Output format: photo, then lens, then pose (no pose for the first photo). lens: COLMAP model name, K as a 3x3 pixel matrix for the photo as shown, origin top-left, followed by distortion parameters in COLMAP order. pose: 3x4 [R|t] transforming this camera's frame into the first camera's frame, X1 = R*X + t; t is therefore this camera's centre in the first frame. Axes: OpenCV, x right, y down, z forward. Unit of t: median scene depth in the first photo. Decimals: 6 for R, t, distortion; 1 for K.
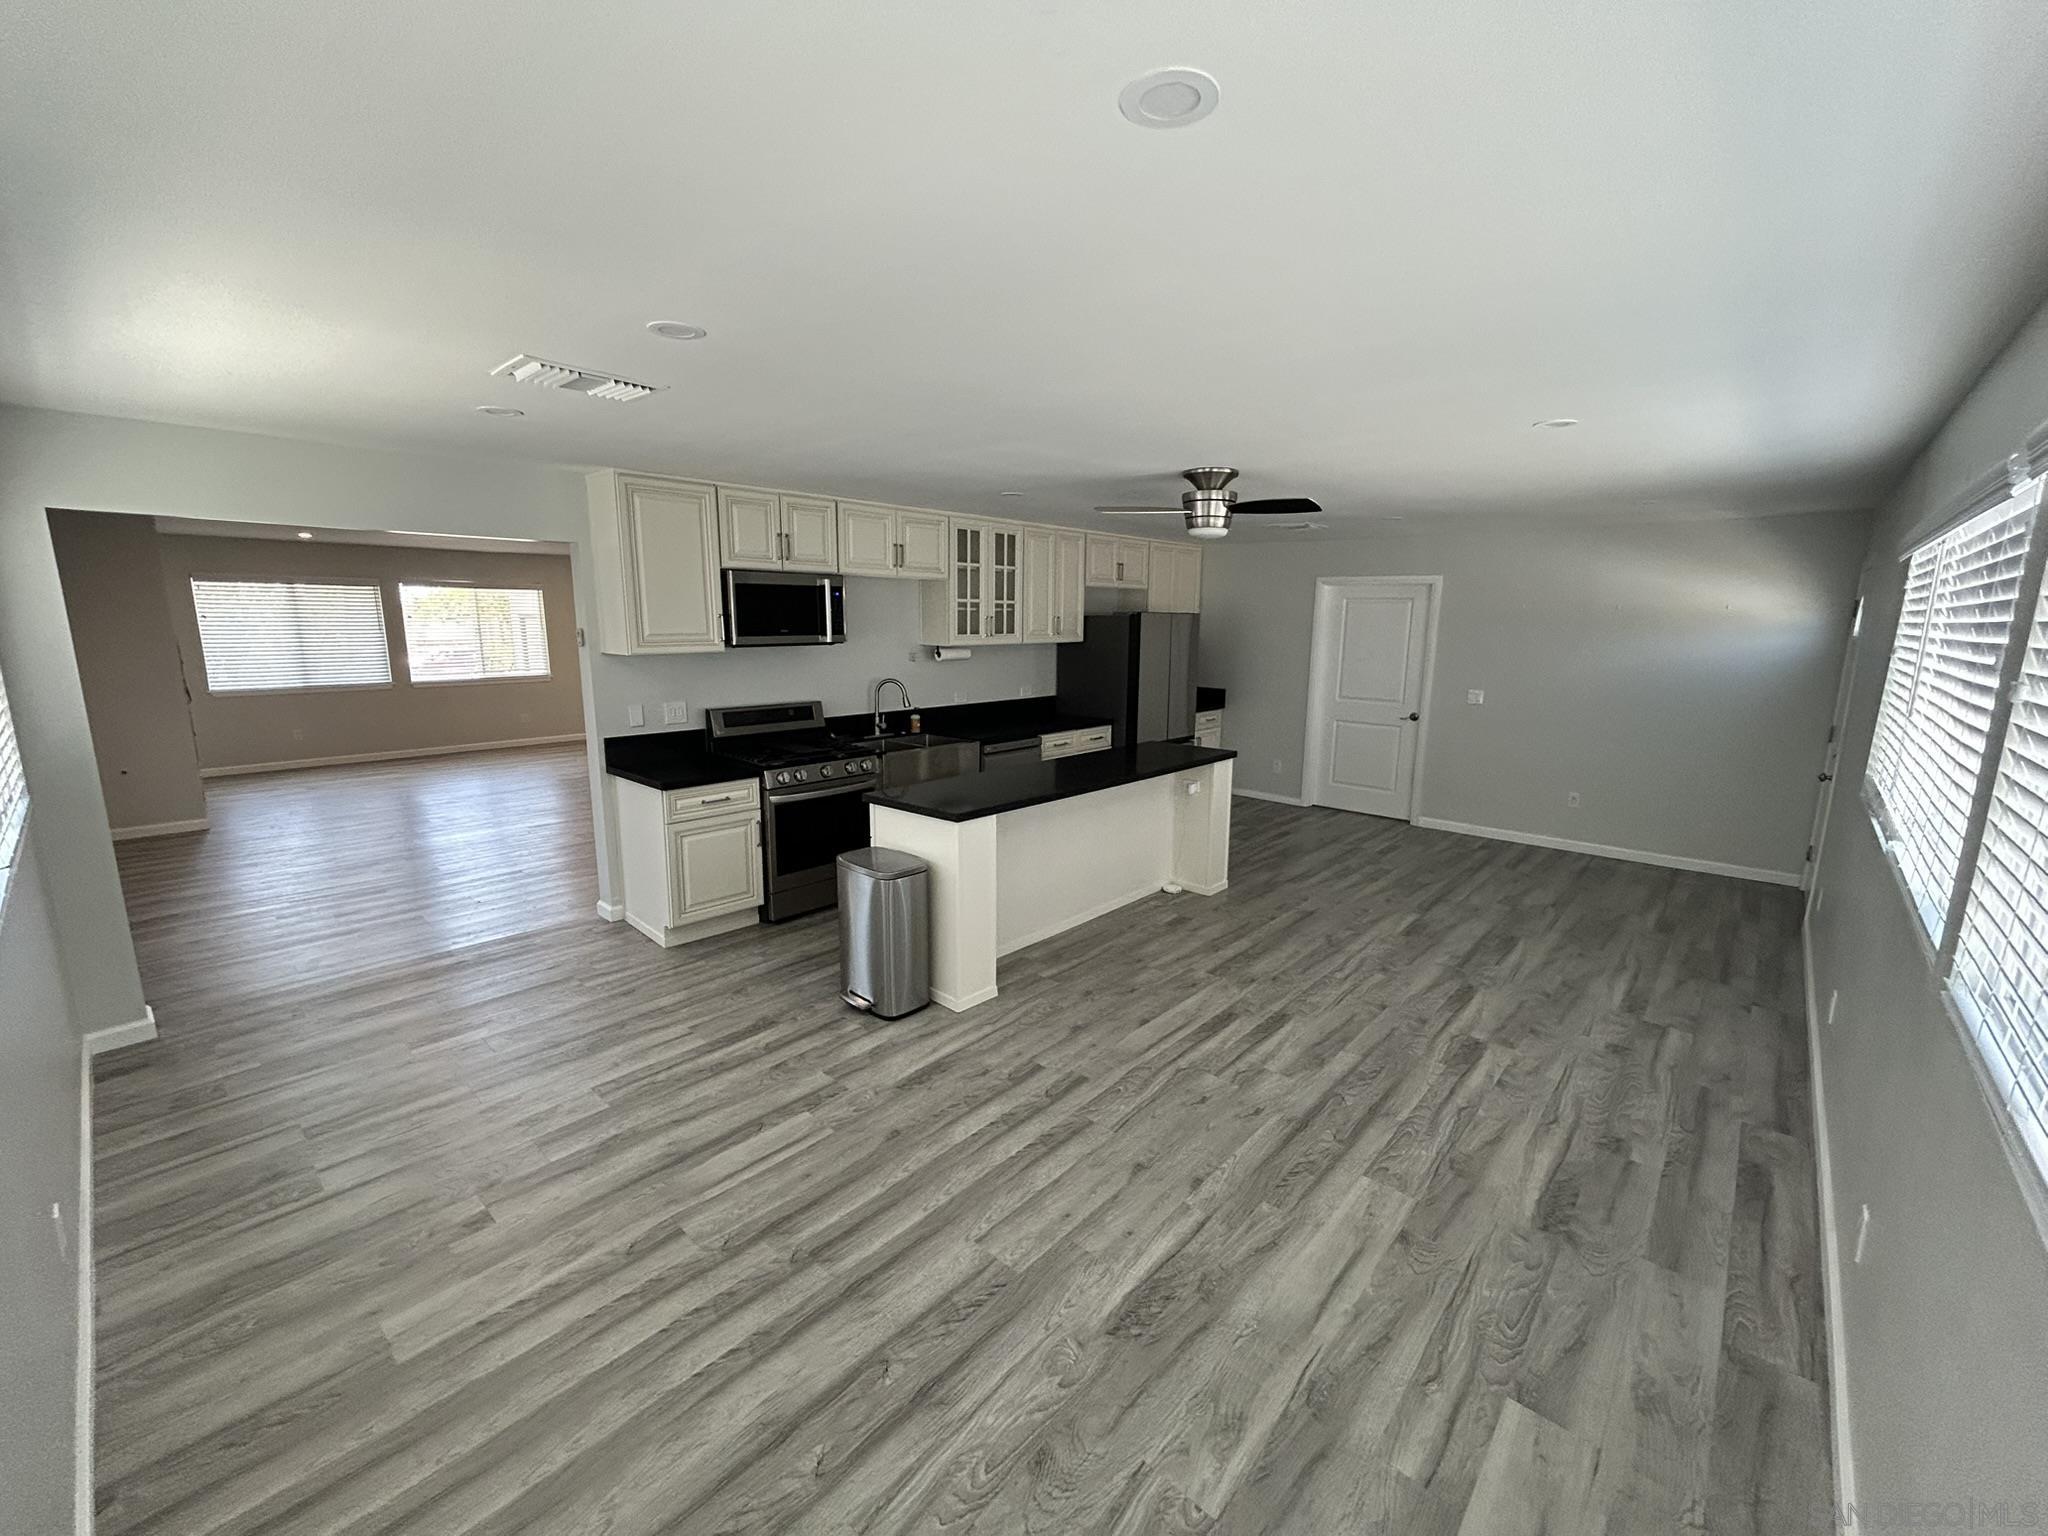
lens RADIAL K [[829.9, 0, 1051.2], [0, 829.9, 784.3], [0, 0, 1]] dist [0.000840, 0.001069]
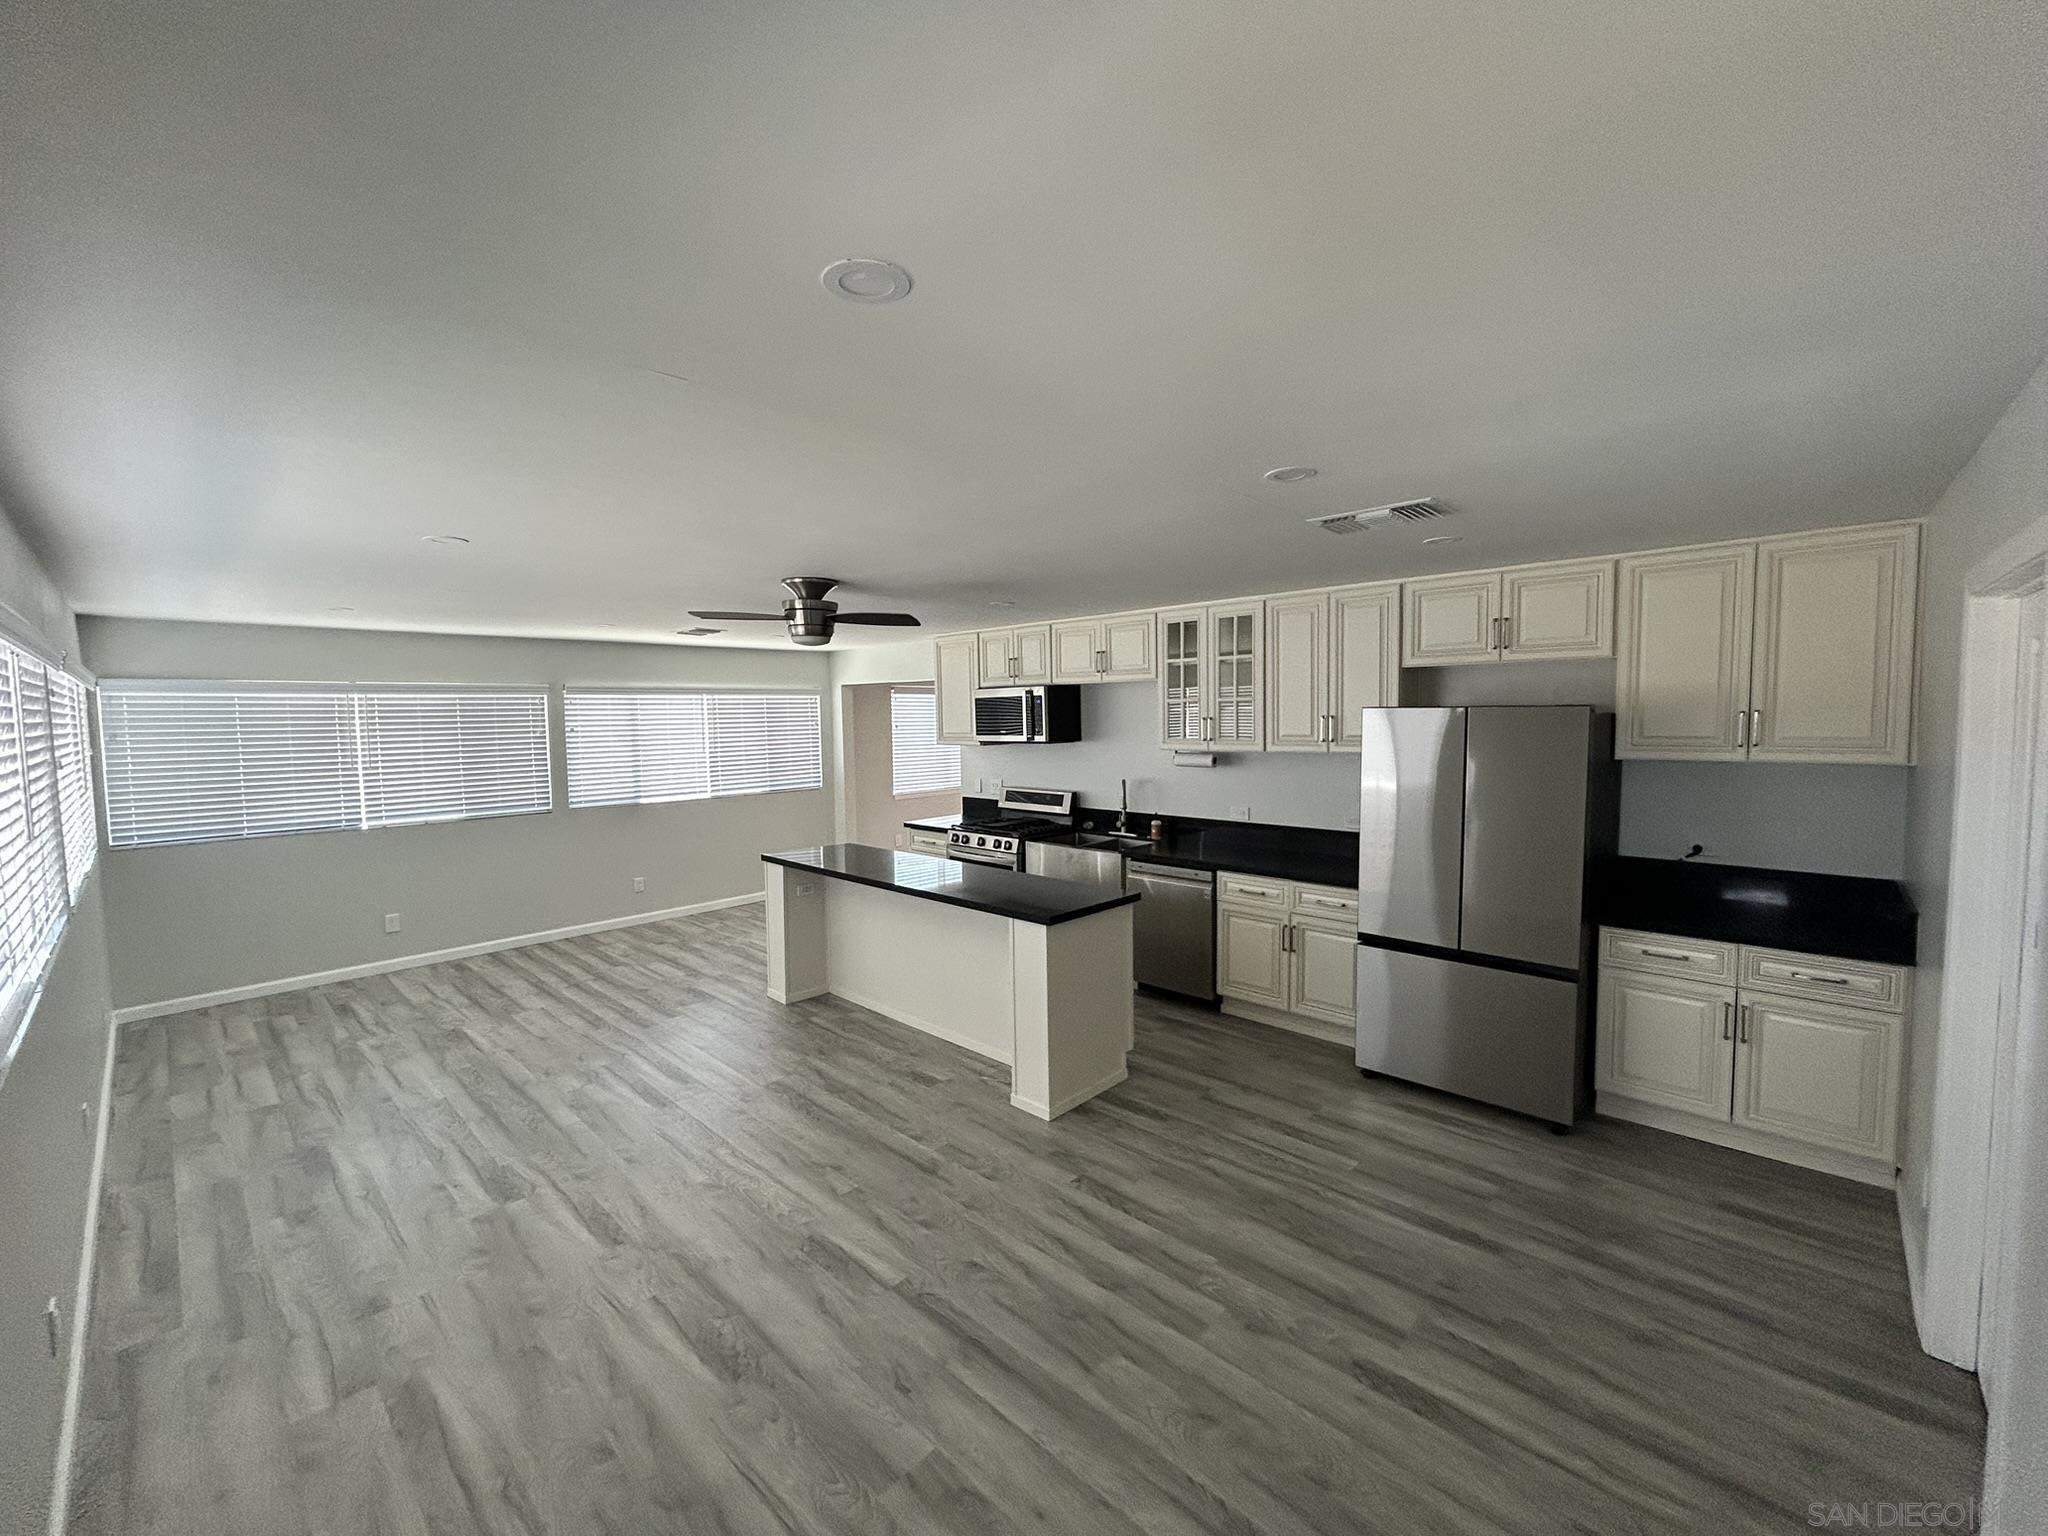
lens RADIAL K [[829.9, 0, 1003.1], [0, 829.9, 764.5], [0, 0, 1]] dist [0.000840, 0.001069]
pose [[-0.058137, 0.047728, -0.997167, 1.436021], [-0.187215, 0.980614, 0.057851, -0.308132], [0.980597, 0.190048, -0.048074, 1.577189]]
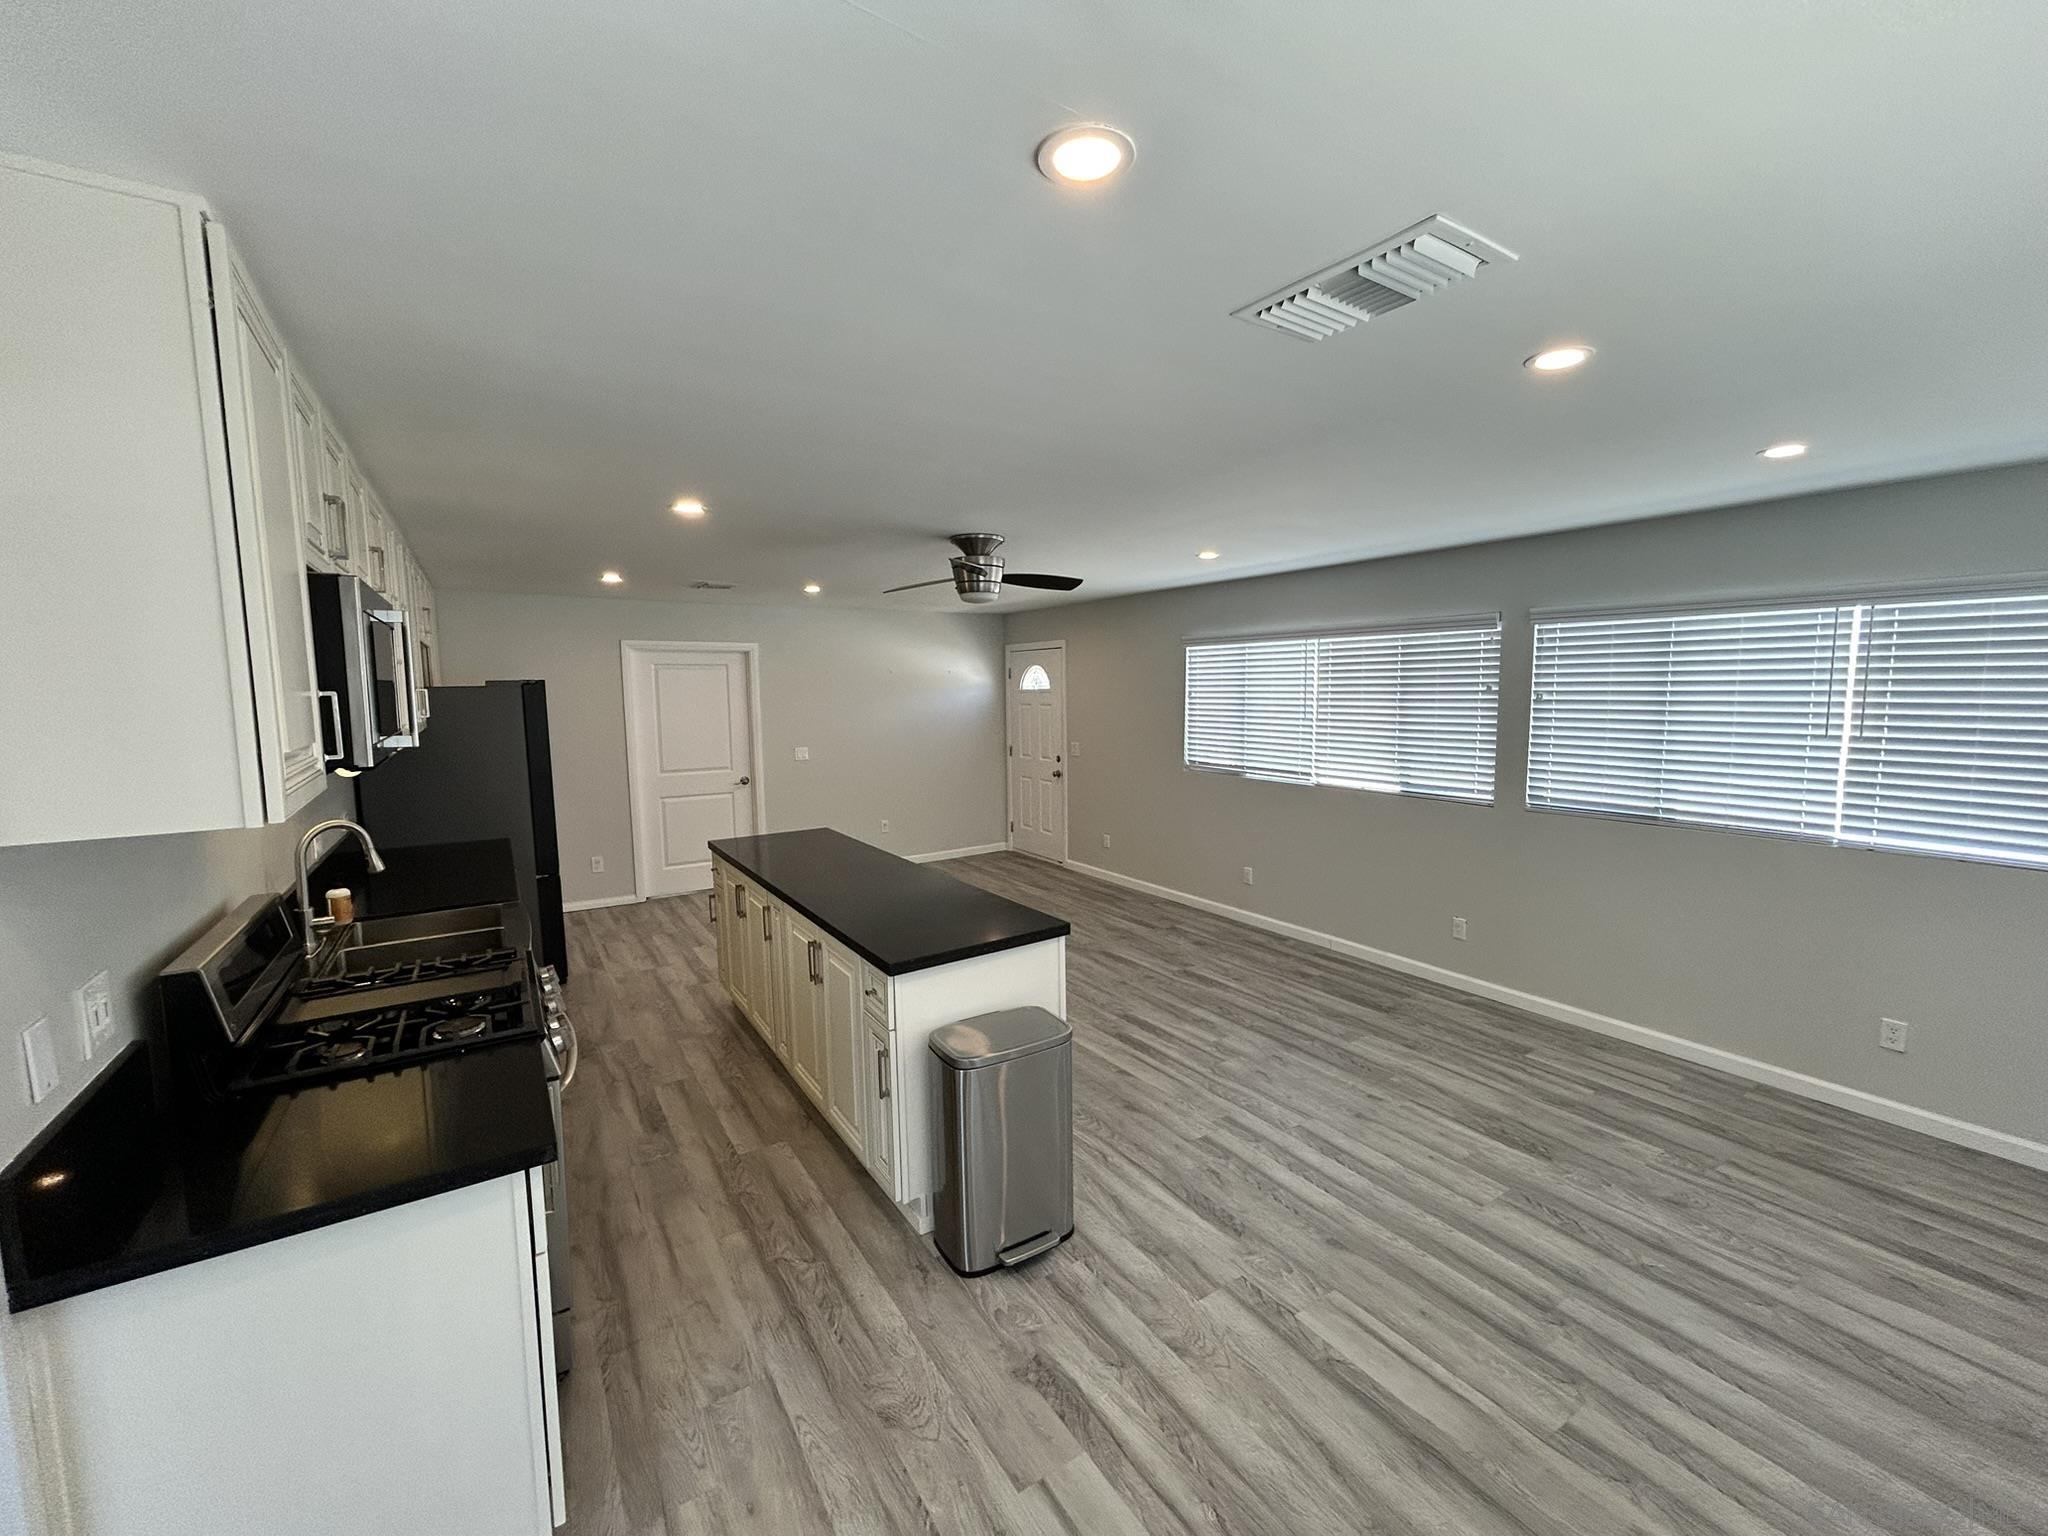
lens RADIAL K [[829.9, 0, 1028.3], [0, 829.9, 768.1], [0, 0, 1]] dist [0.000840, 0.001069]
pose [[0.268594, -0.111185, 0.956815, -0.946173], [0.207277, 0.976717, 0.055311, -0.175334], [-0.940688, 0.183470, 0.285387, 0.840646]]
